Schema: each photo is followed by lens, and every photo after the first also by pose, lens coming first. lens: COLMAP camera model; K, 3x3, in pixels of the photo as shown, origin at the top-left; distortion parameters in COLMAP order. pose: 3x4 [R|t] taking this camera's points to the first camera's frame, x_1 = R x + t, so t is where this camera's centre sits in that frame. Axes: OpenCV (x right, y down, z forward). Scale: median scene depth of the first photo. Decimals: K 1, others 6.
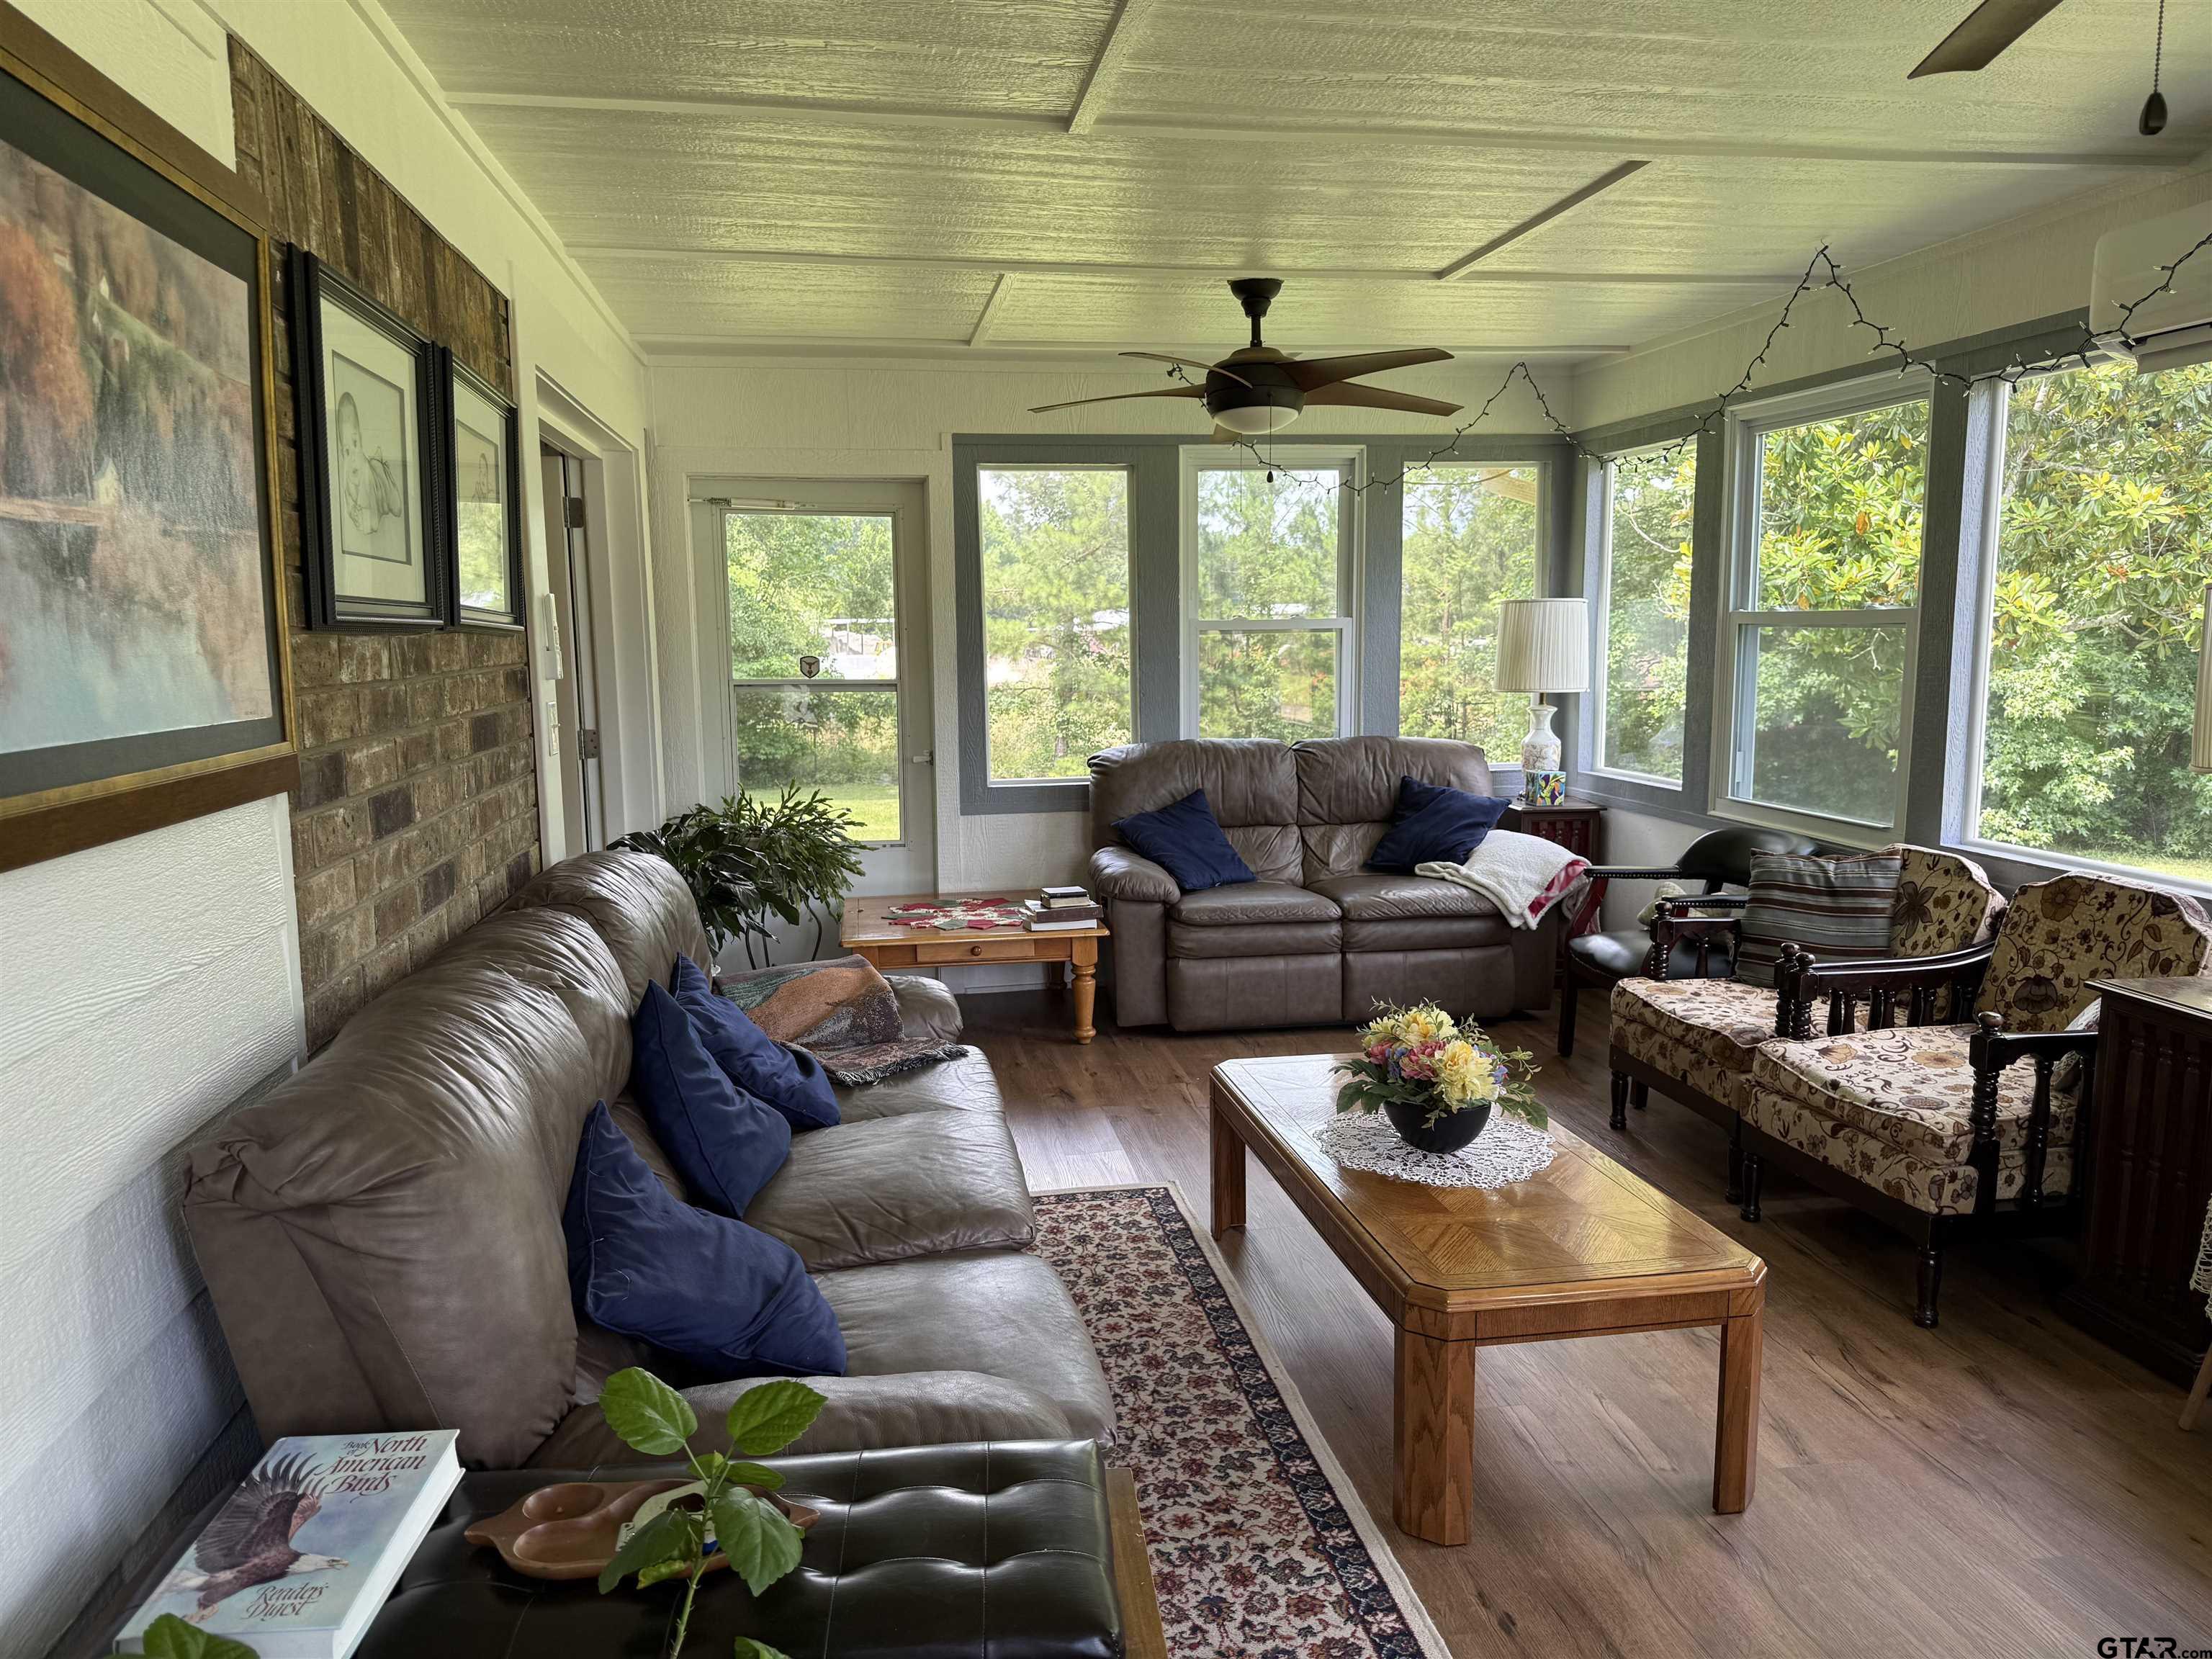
lens RADIAL K [[1563.5, 0, 1107.0], [0, 1563.5, 825.8], [0, 0, 1]] dist [0.023787, -0.031476]
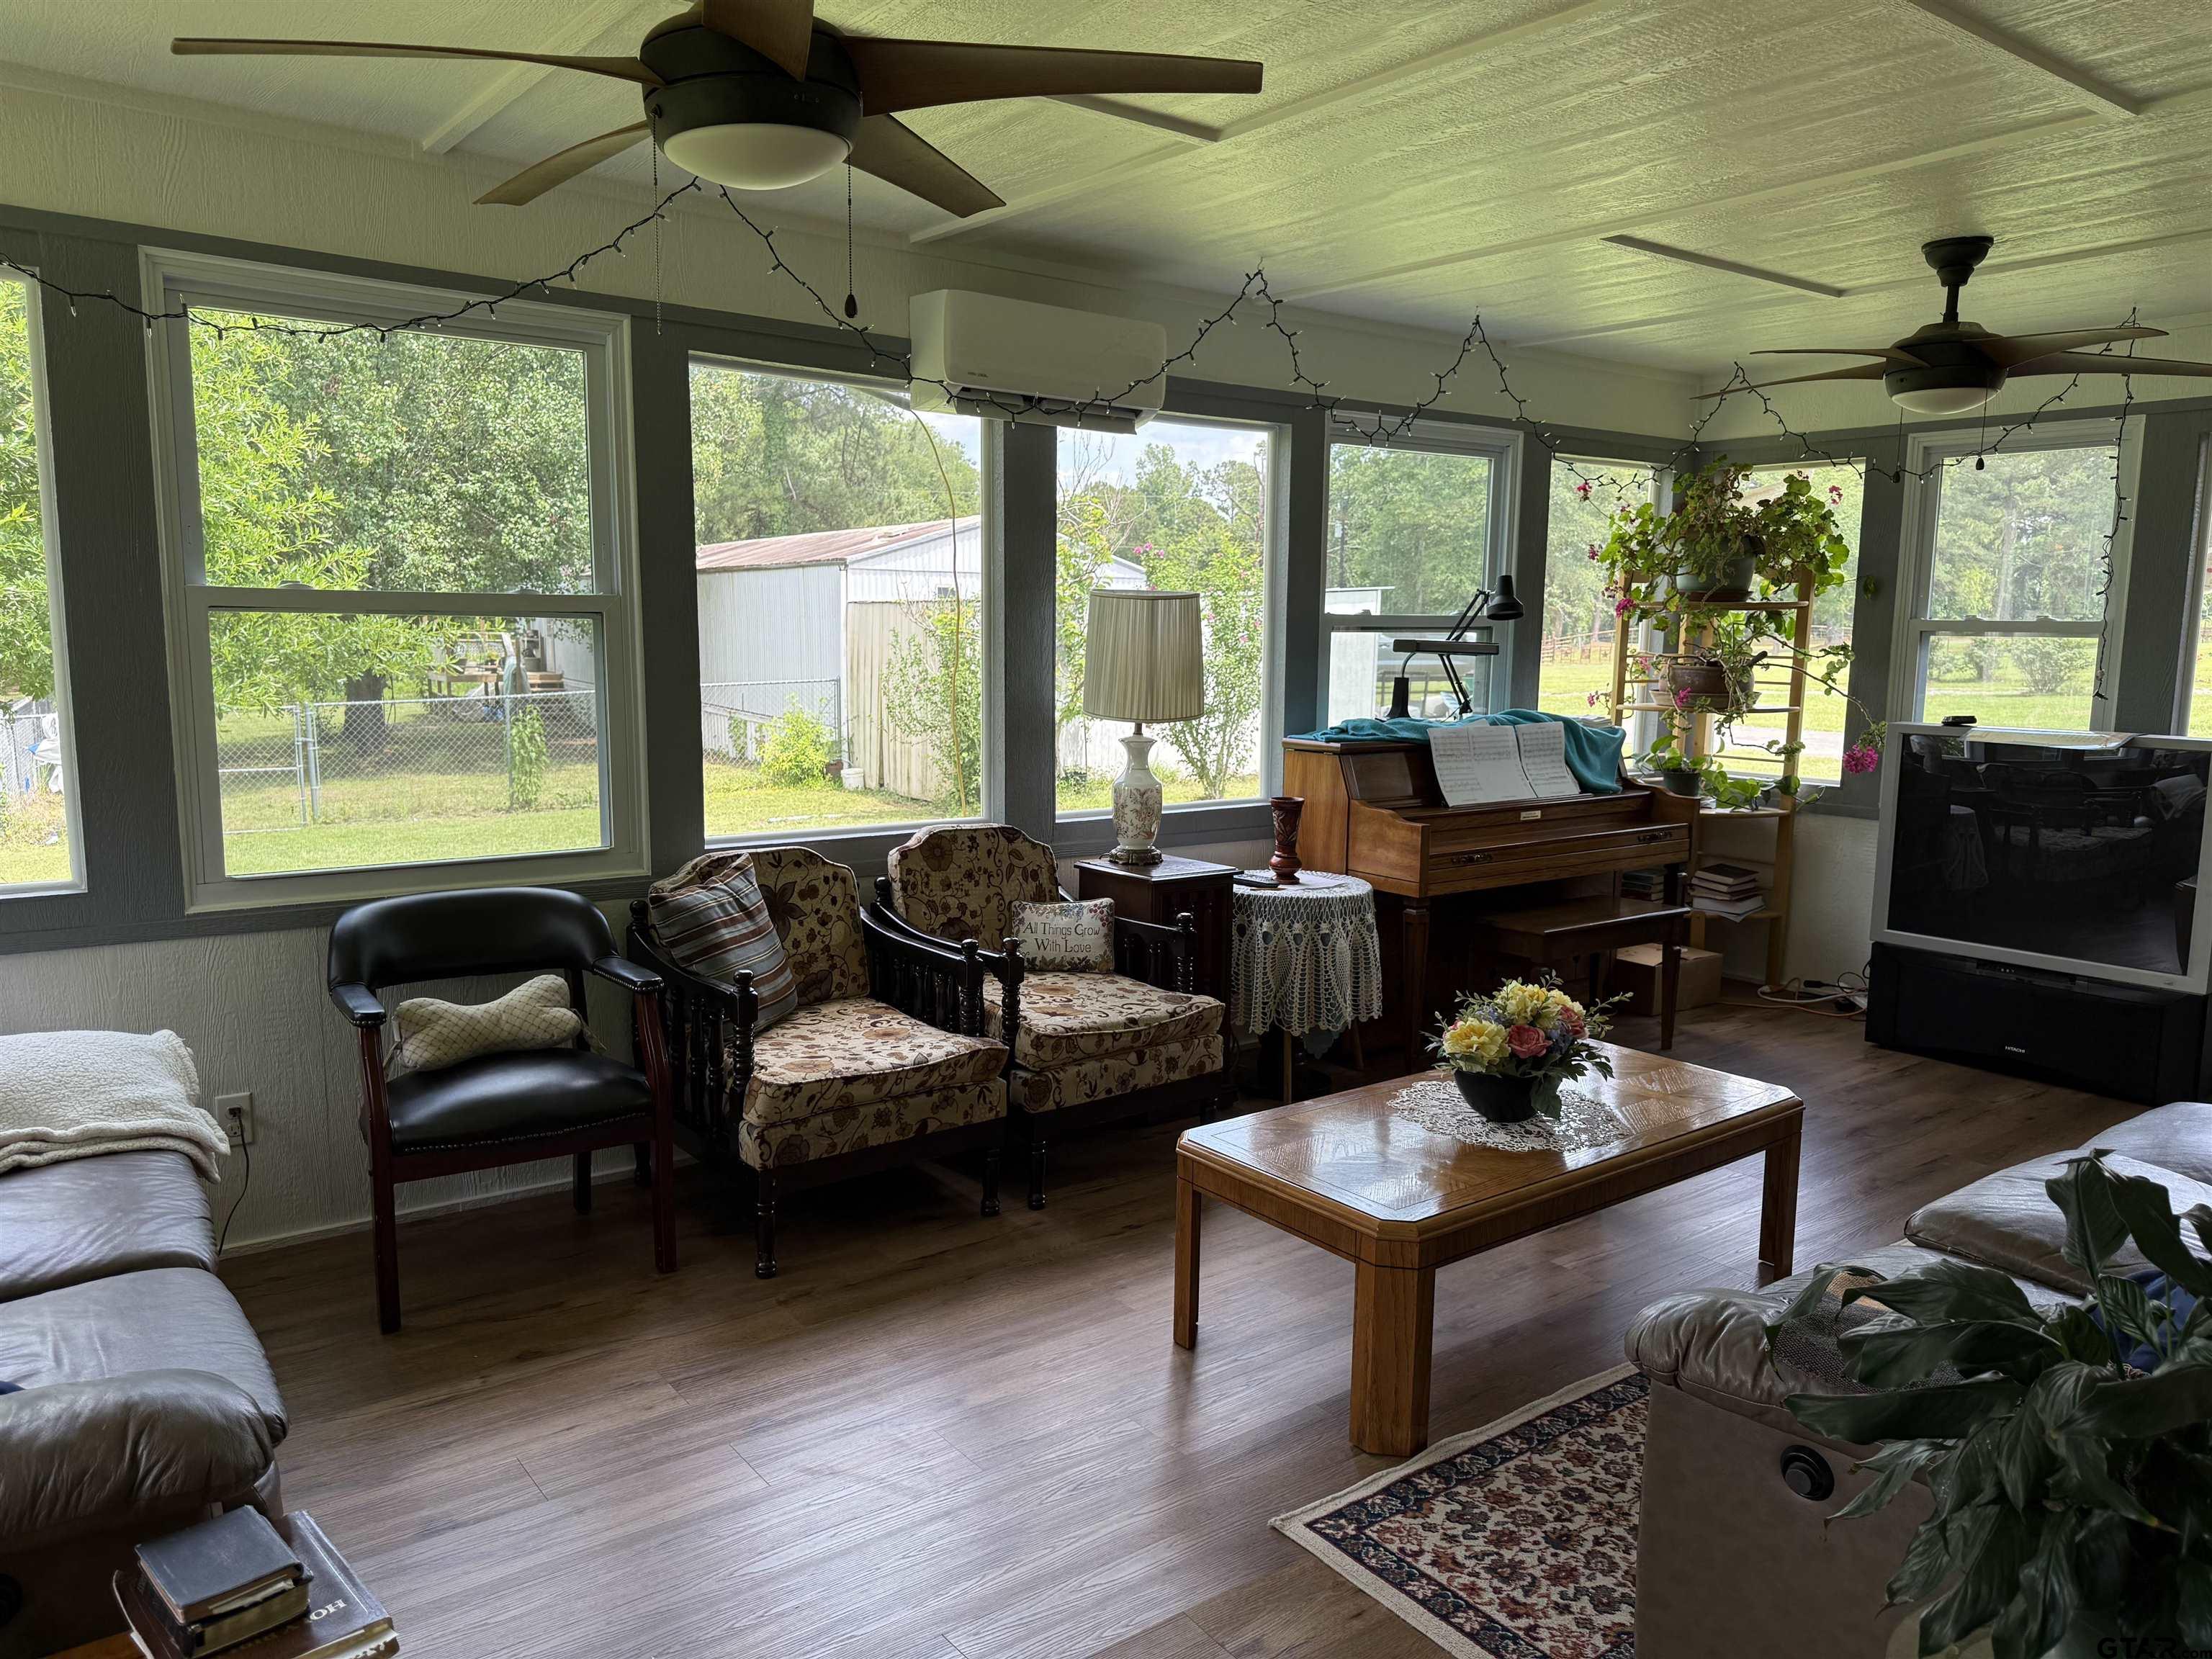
lens RADIAL K [[1563.5, 0, 1106.4], [0, 1563.5, 840.2], [0, 0, 1]] dist [0.023787, -0.031476]
pose [[-0.466097, -0.097076, 0.879392, -0.459762], [0.123936, 0.976997, 0.173540, -0.144600], [-0.876010, 0.189875, -0.443344, 1.388230]]
